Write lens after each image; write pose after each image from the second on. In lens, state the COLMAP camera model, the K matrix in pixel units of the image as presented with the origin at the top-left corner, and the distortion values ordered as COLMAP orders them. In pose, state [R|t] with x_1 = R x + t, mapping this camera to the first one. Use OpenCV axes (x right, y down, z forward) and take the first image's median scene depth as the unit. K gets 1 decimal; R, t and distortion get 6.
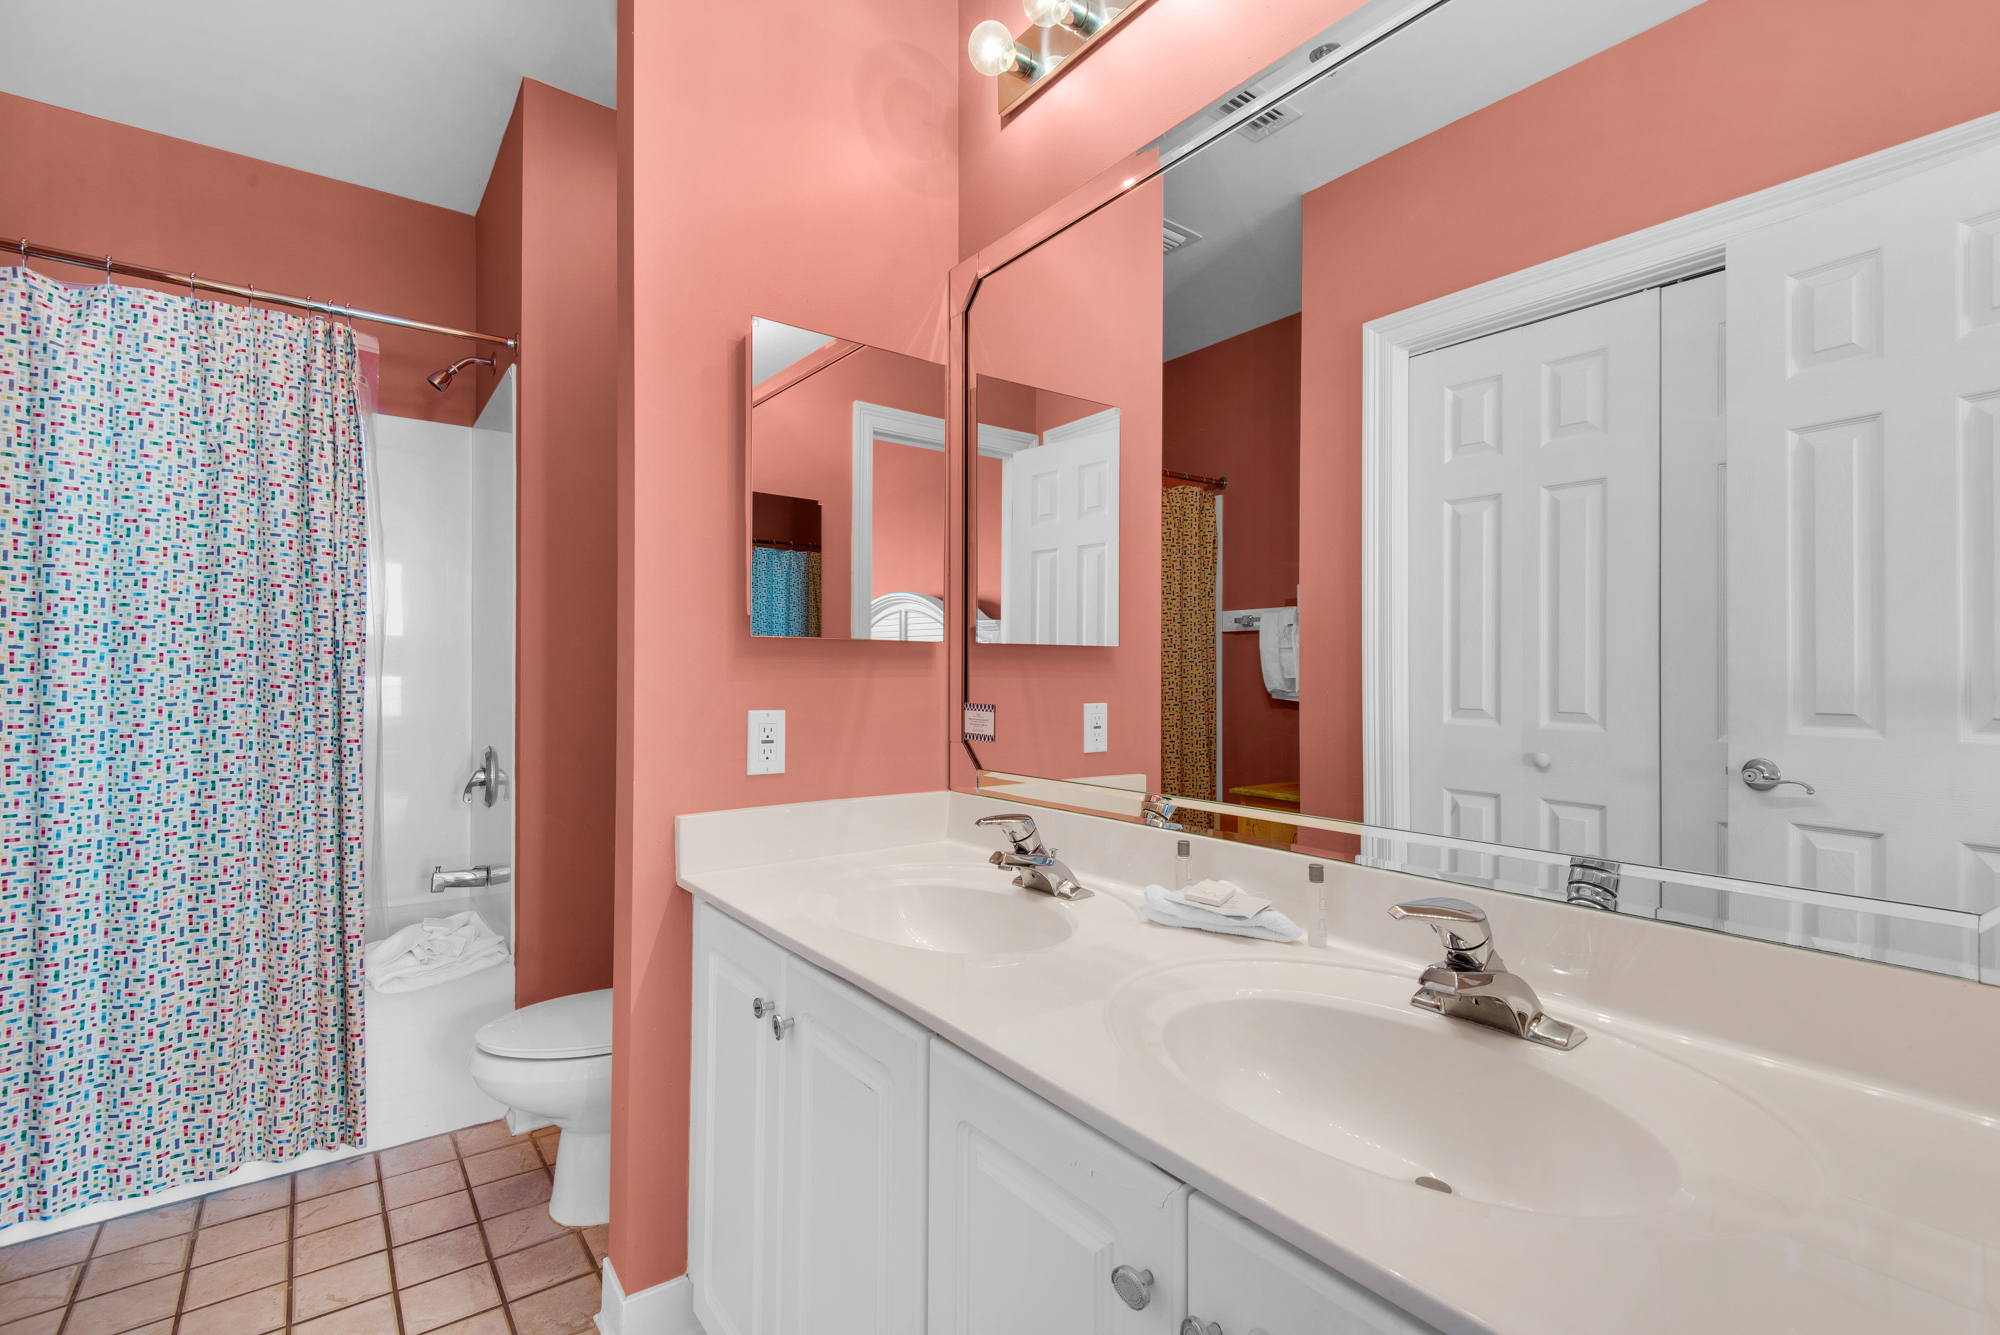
lens RADIAL K [[913.7, 0, 1005.4], [0, 913.7, 662.7], [0, 0, 1]] dist [0.004768, -0.000064]
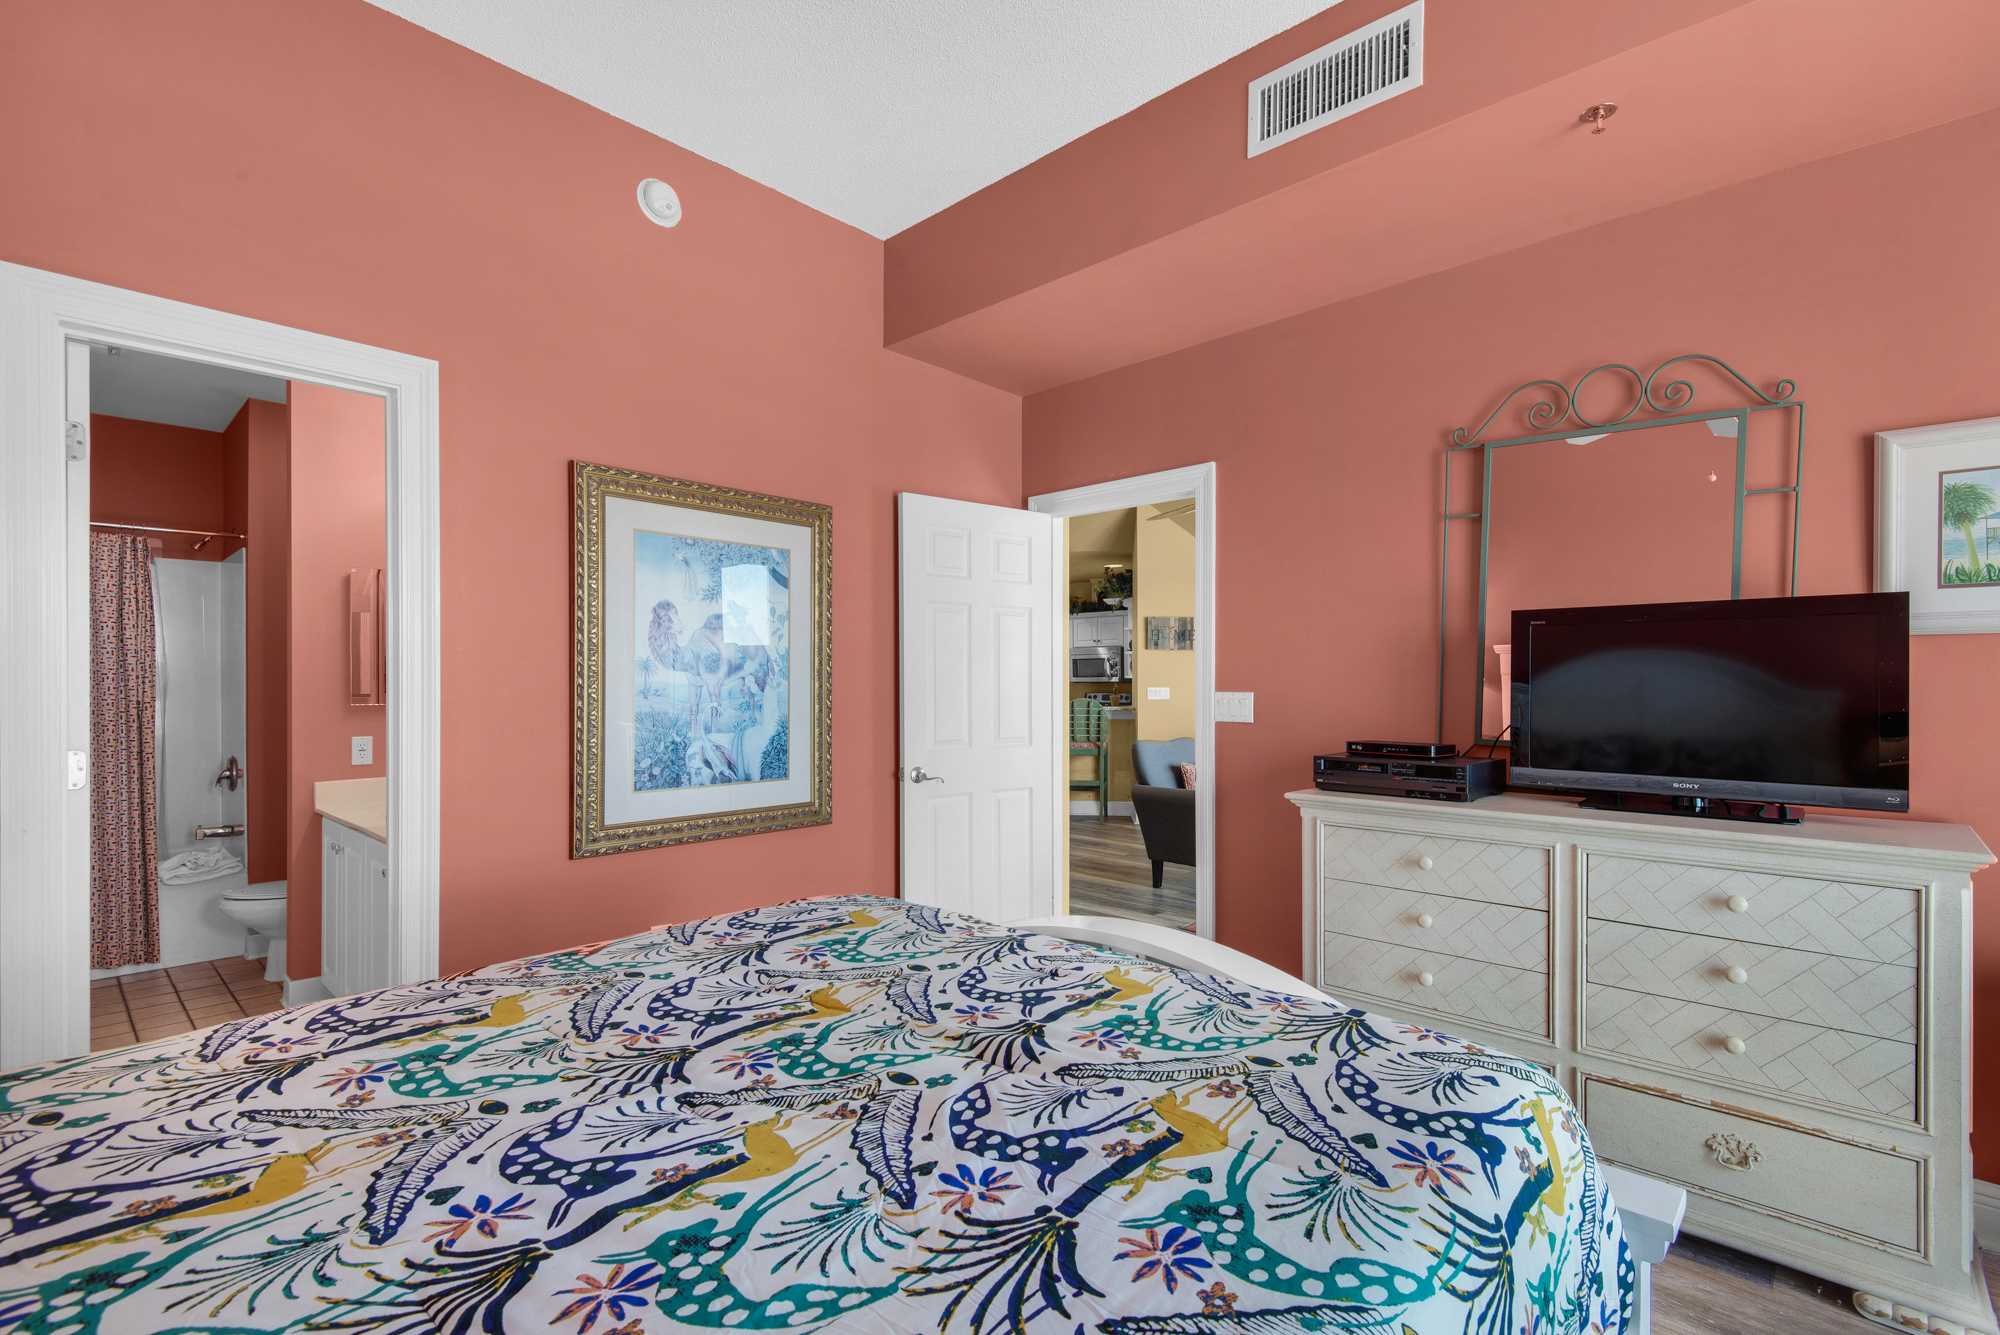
lens RADIAL K [[913.7, 0, 995.7], [0, 913.7, 686.0], [0, 0, 1]] dist [0.004768, -0.000064]
pose [[0.986684, -0.000983, 0.162648, 0.731701], [-0.001198, 0.999911, 0.013310, -0.084035], [-0.162646, -0.013327, 0.986594, -1.193708]]
